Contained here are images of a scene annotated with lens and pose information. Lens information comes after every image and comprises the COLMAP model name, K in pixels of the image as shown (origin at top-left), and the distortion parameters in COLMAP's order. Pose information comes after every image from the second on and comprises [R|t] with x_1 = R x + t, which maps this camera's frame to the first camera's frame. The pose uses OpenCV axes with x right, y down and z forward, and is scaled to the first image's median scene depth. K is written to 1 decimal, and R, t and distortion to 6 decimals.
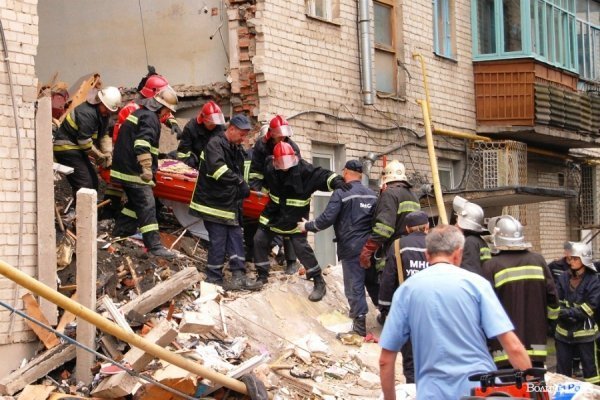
lens RADIAL K [[1734.5, 0, 297.2], [0, 1734.5, 199.0], [0, 0, 1]] dist [-0.053521, 0.000000]
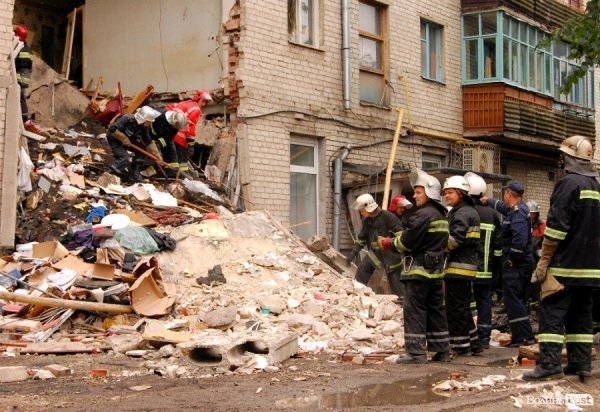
lens RADIAL K [[1187.9, 0, 338.8], [0, 1187.9, 202.8], [0, 0, 1]] dist [-0.028931, 0.000000]
pose [[0.989044, 0.022215, -0.145940, 0.175342], [-0.022770, 0.999738, -0.002128, 0.022760], [0.145855, 0.005428, 0.989291, 0.060158]]
